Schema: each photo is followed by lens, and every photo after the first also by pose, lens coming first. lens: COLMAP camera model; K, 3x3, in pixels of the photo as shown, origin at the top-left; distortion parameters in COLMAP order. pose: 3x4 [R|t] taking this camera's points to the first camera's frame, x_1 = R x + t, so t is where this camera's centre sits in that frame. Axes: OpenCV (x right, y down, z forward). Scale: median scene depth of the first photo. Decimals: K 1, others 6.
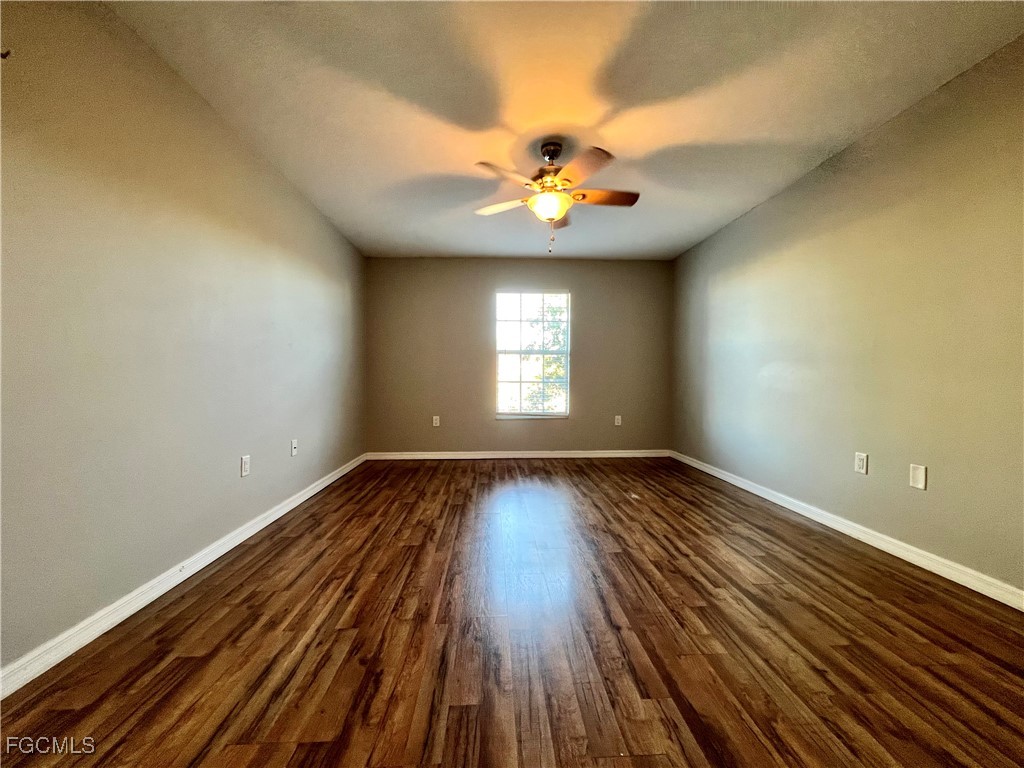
lens RADIAL K [[409.1, 0, 513.2], [0, 409.1, 382.8], [0, 0, 1]] dist [-0.001208, 0.000638]
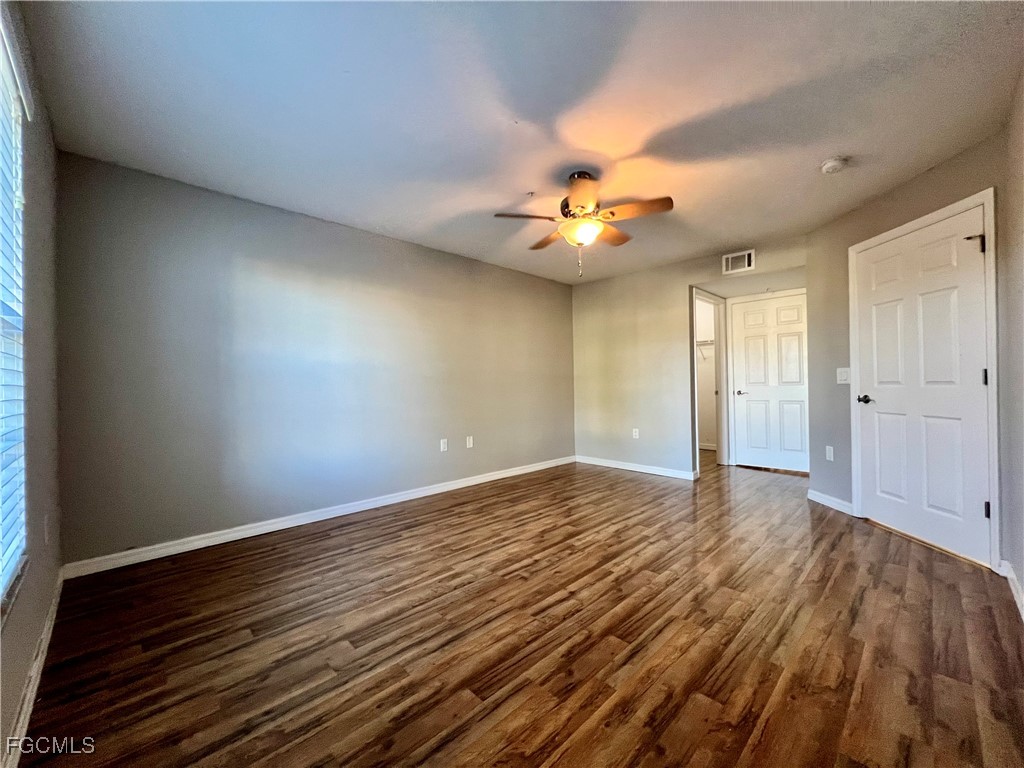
lens RADIAL K [[409.1, 0, 513.2], [0, 409.1, 382.8], [0, 0, 1]] dist [-0.001208, 0.000638]
pose [[-0.660610, 0.009939, 0.750663, -0.533073], [0.019754, 0.999796, 0.004147, -0.054656], [-0.750469, 0.017568, -0.660672, 1.707269]]
